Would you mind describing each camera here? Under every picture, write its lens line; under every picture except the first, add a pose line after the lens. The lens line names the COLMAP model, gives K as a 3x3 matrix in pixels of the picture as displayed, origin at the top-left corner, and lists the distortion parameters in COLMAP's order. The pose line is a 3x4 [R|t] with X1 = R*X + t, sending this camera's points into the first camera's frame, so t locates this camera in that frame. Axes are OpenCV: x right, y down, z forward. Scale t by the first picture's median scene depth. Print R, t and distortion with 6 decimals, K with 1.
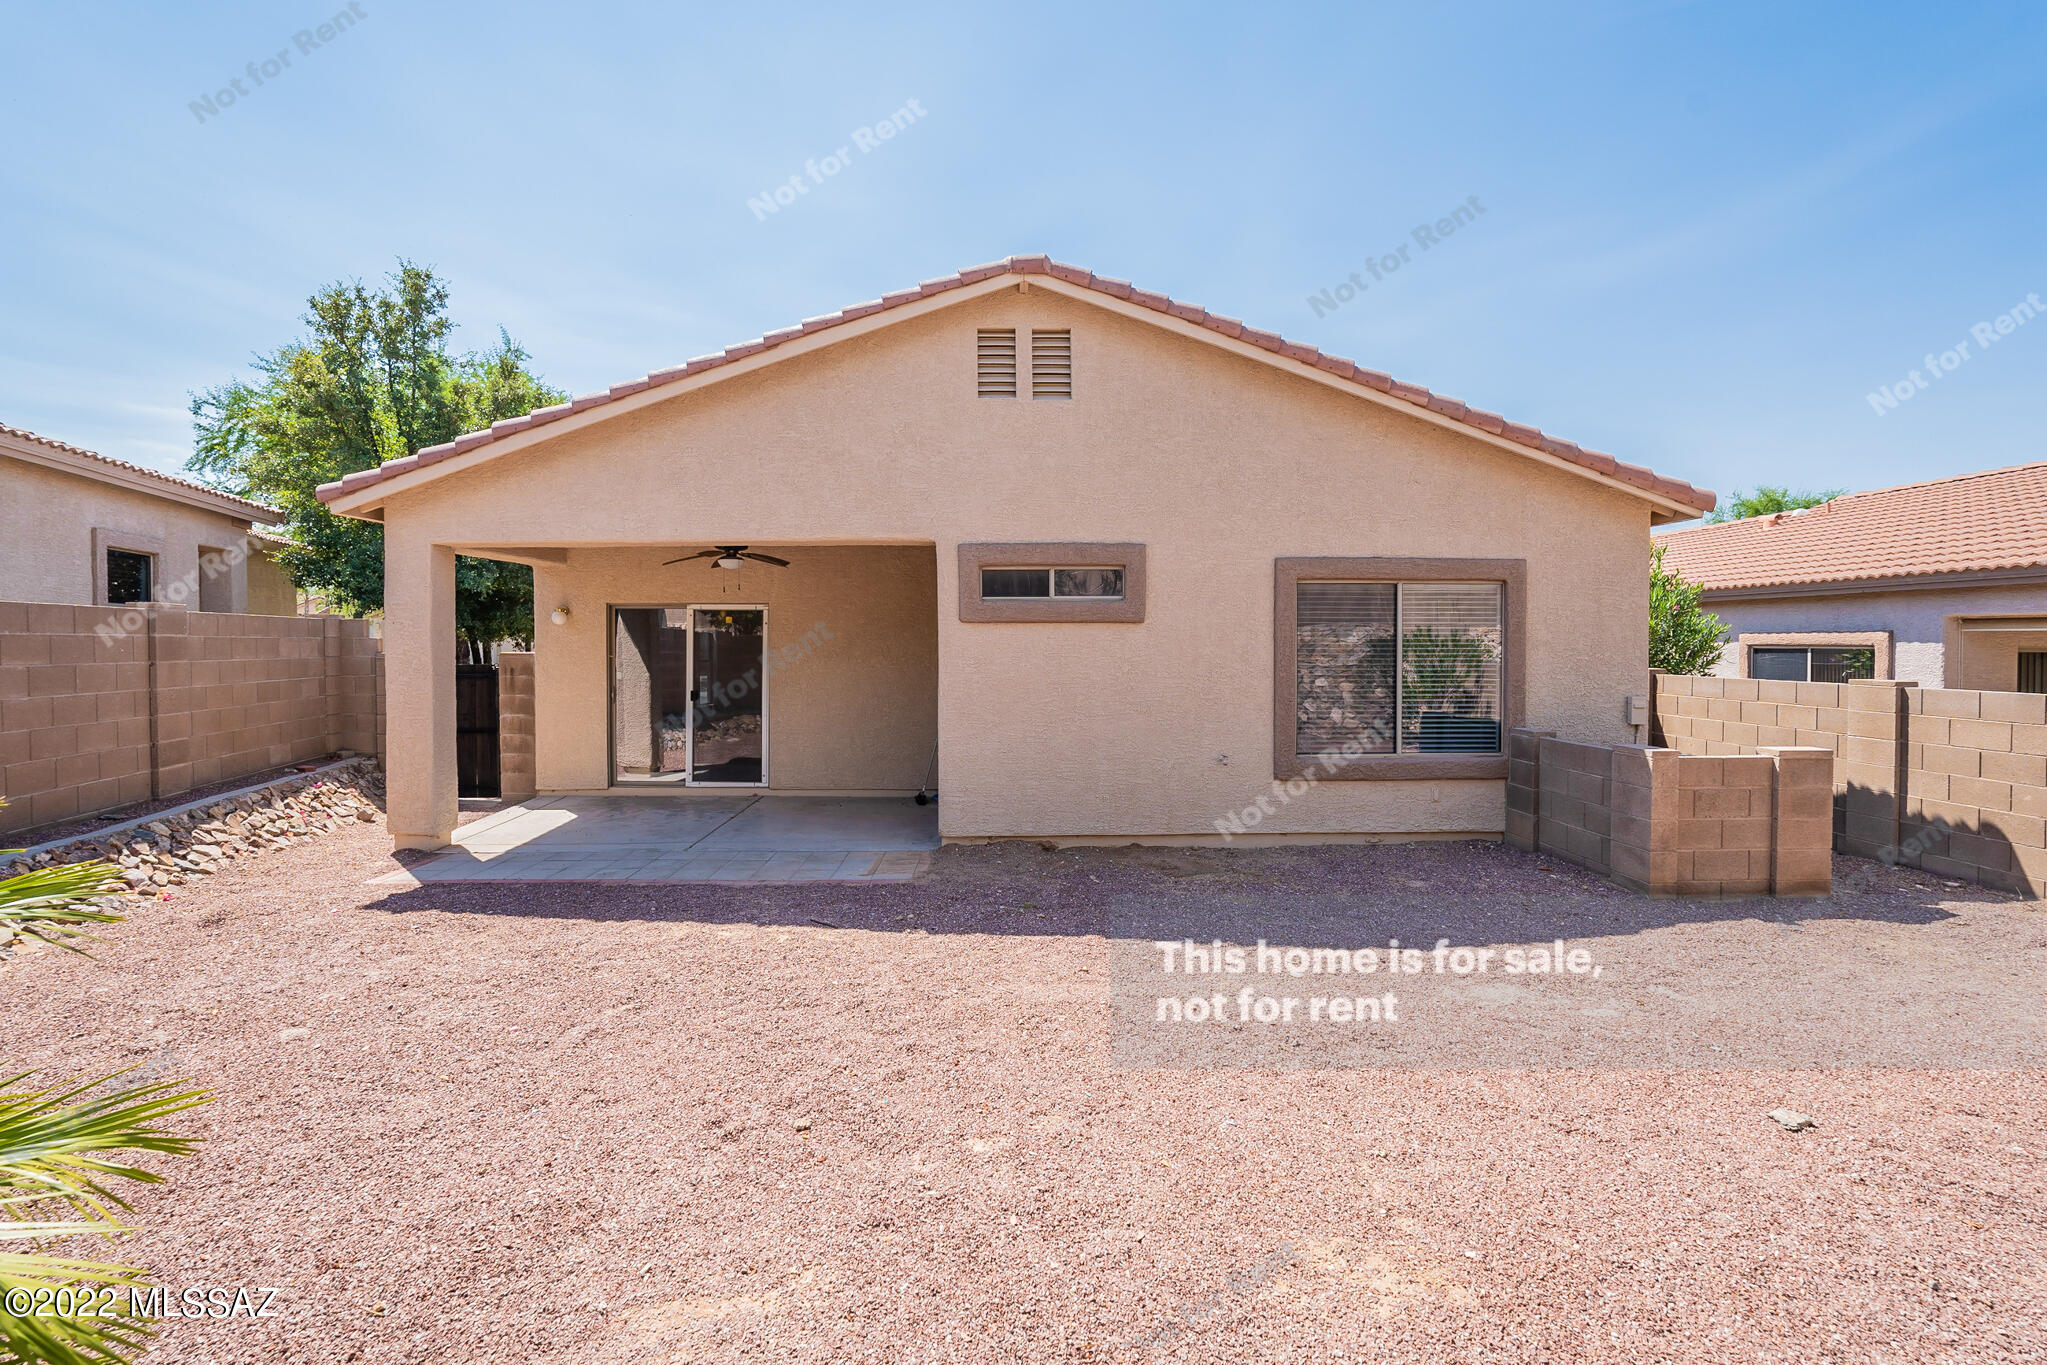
lens RADIAL K [[923.4, 0, 1030.4], [0, 923.4, 666.4], [0, 0, 1]] dist [-0.039445, 0.000279]
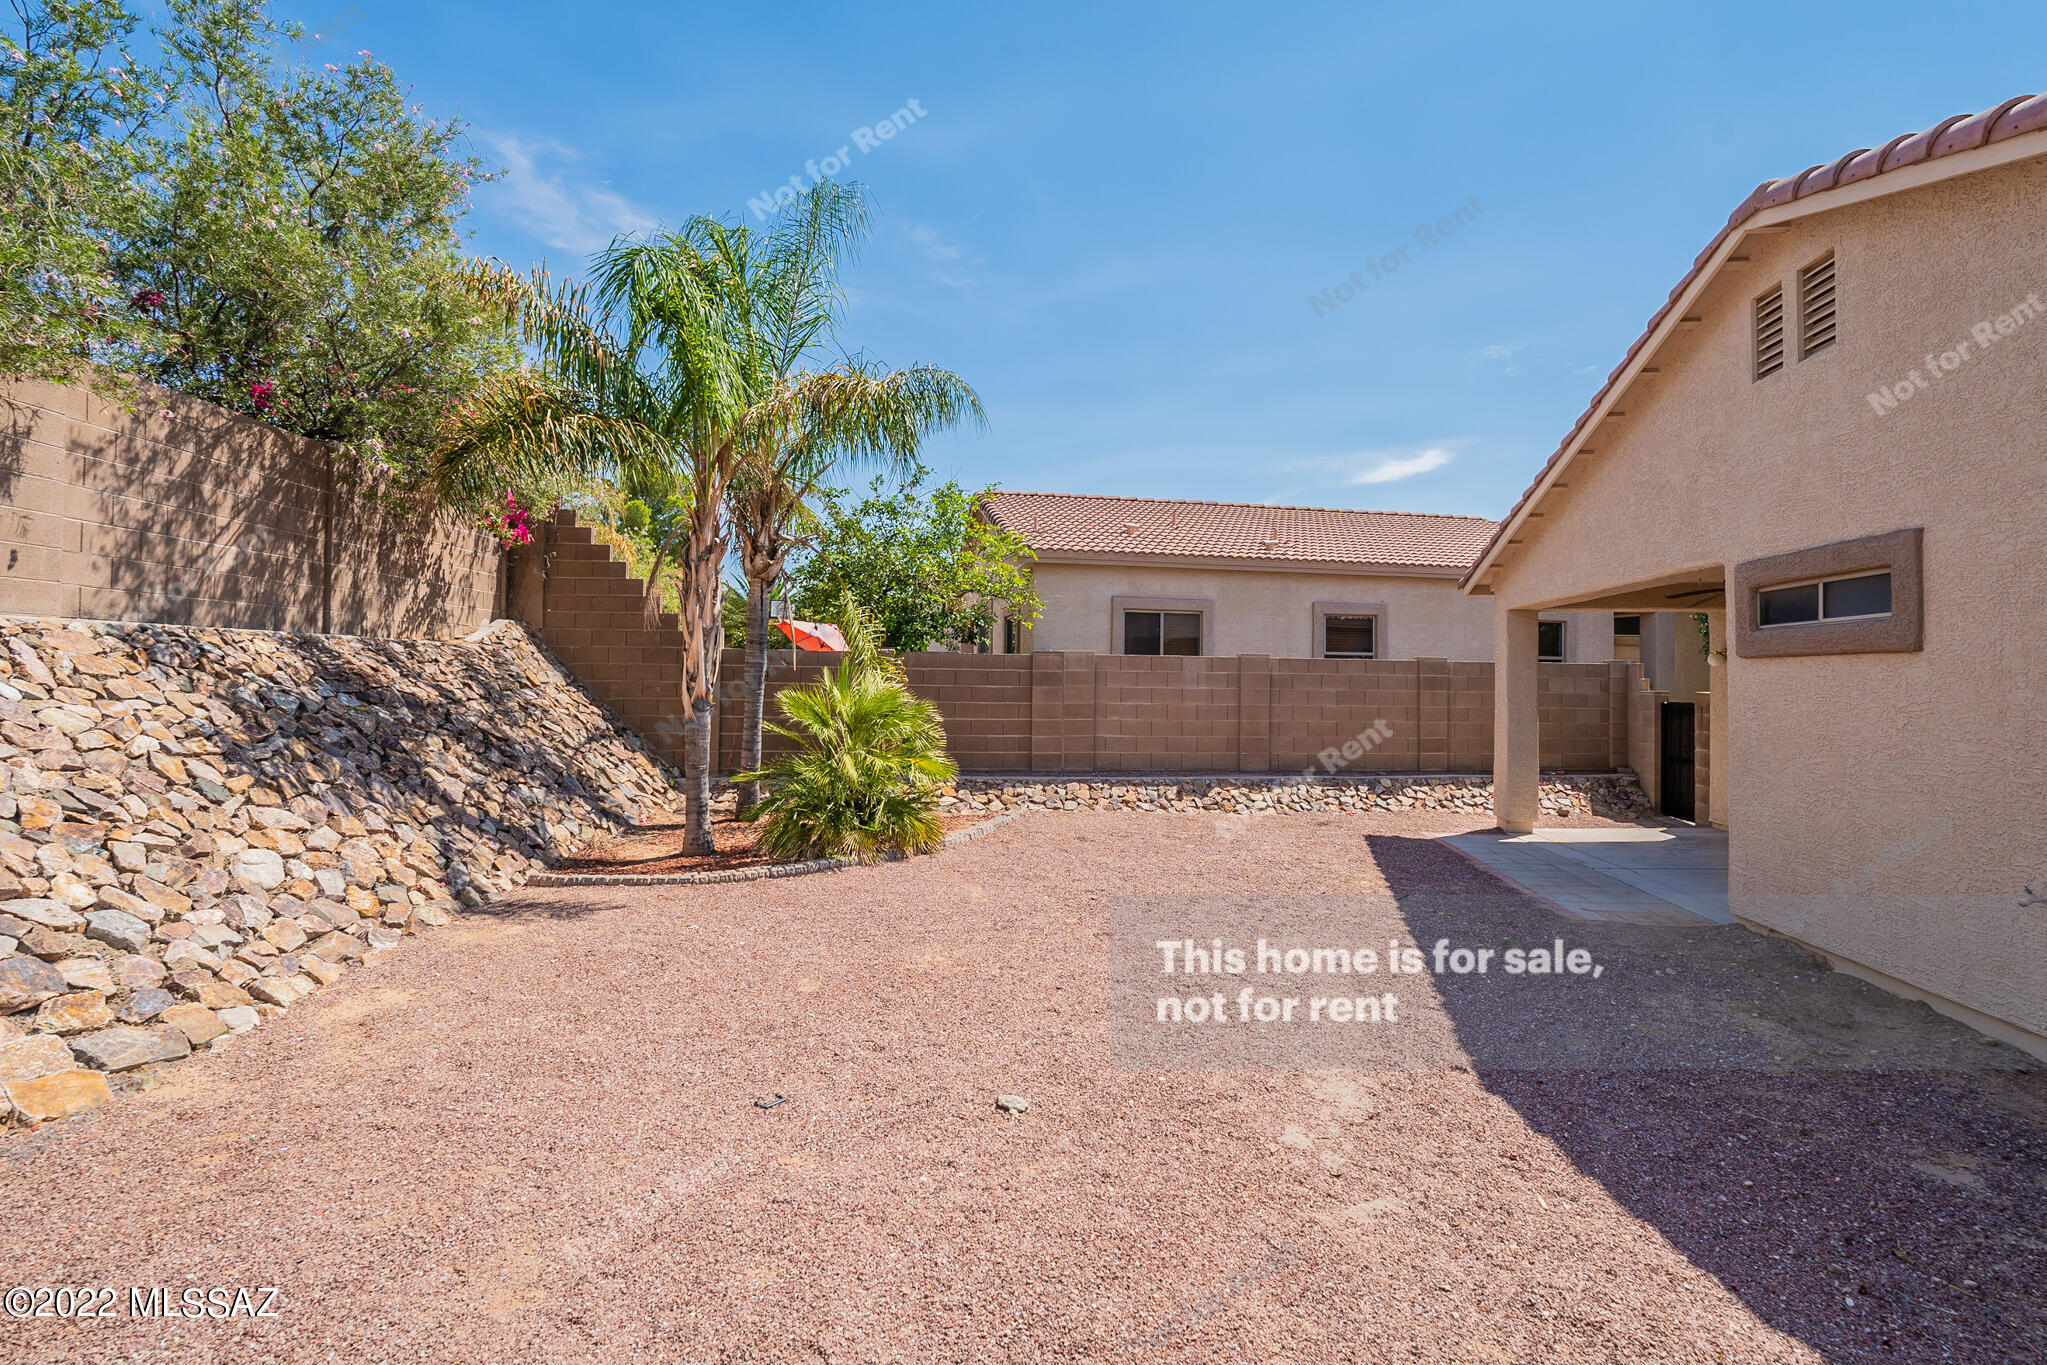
lens RADIAL K [[918.7, 0, 1023.5], [0, 918.7, 682.5], [0, 0, 1]] dist [-0.045898, -0.000165]
pose [[-0.165924, 0.003549, -0.986132, 0.820950], [-0.037223, 0.999258, 0.009860, -0.009109], [0.985436, 0.038343, -0.165669, 0.496130]]
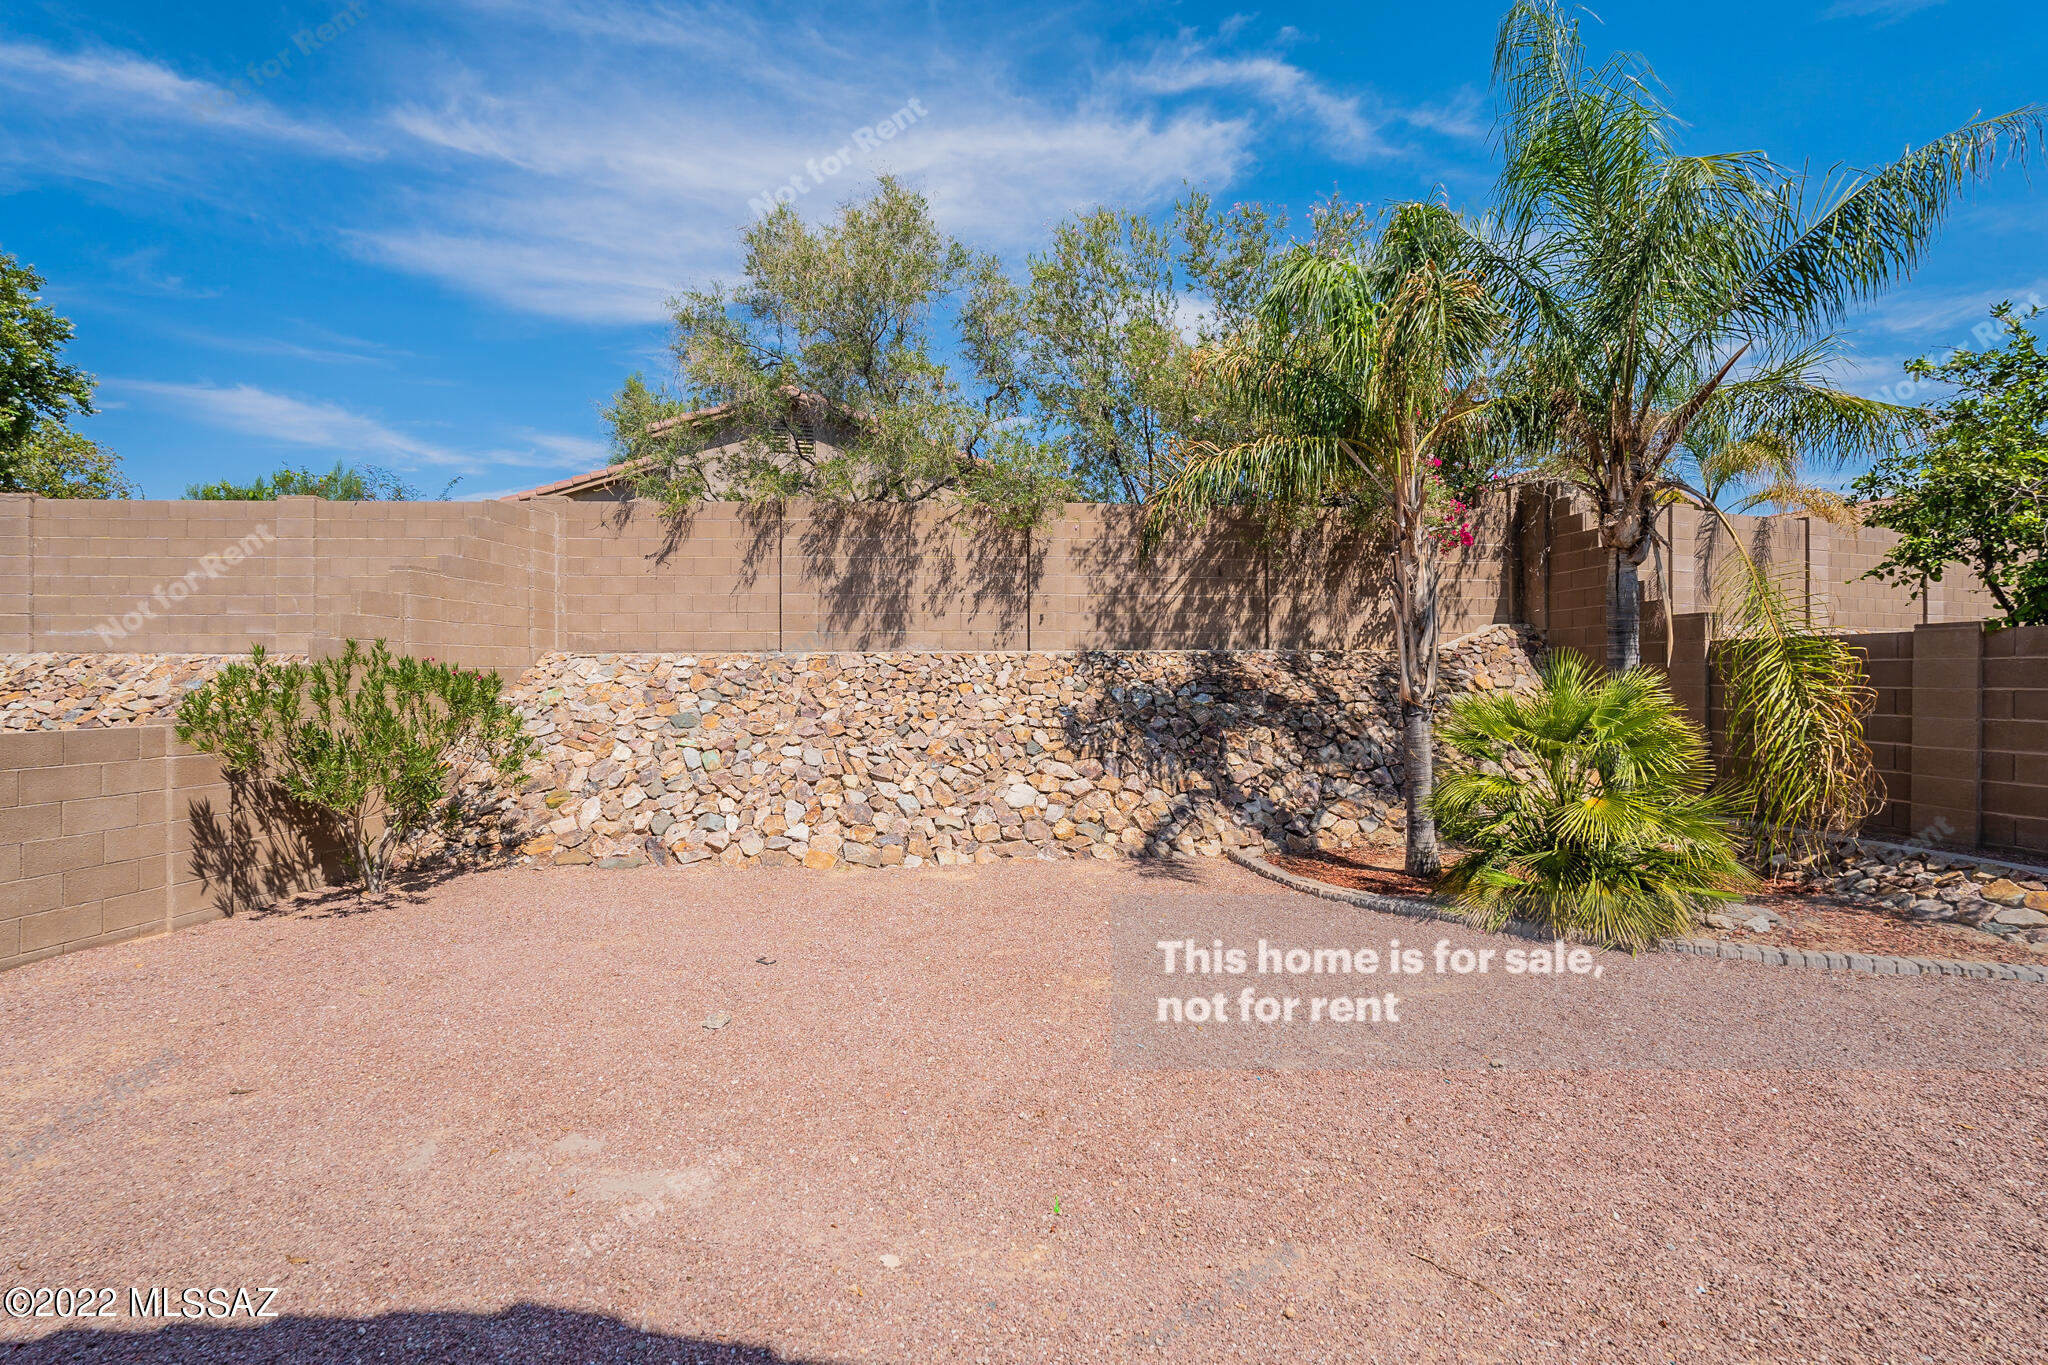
lens RADIAL K [[908.2, 0, 1037.4], [0, 908.2, 686.9], [0, 0, 1]] dist [-0.057793, 0.026219]
pose [[-0.989862, 0.001850, 0.142018, 0.080342], [0.006441, 0.999471, 0.031869, -0.013794], [-0.141884, 0.032461, -0.989351, 0.945290]]
